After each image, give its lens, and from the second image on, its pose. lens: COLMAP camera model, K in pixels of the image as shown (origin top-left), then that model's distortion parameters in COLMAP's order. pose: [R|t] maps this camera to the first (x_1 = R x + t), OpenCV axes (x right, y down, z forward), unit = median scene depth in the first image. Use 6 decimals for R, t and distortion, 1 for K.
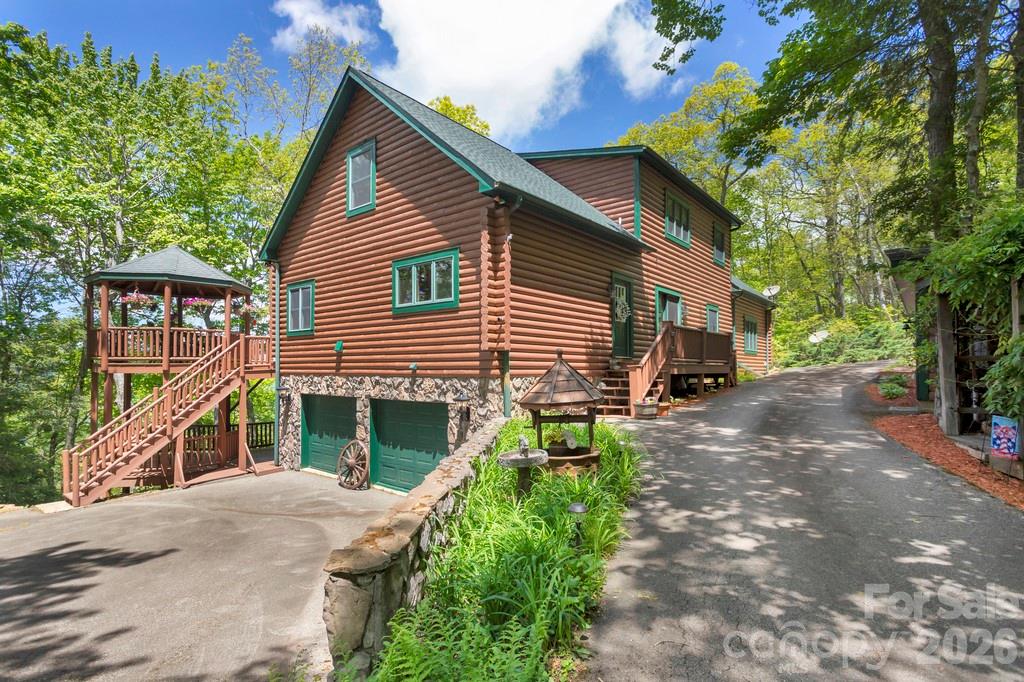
lens RADIAL K [[490.7, 0, 540.8], [0, 490.7, 369.2], [0, 0, 1]] dist [0.005549, -0.000423]
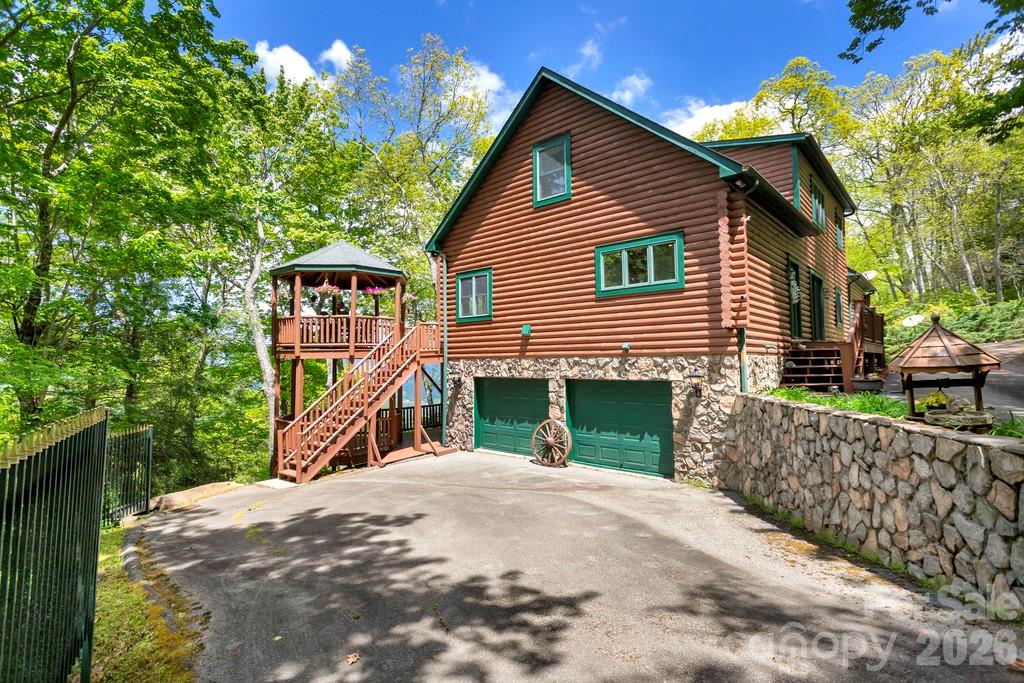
lens RADIAL K [[490.7, 0, 516.0], [0, 490.7, 346.1], [0, 0, 1]] dist [0.005549, -0.000423]
pose [[0.999118, -0.012198, -0.040182, -0.403744], [0.010722, 0.999268, -0.036724, 0.026594], [0.040601, 0.036260, 0.998517, -0.043714]]
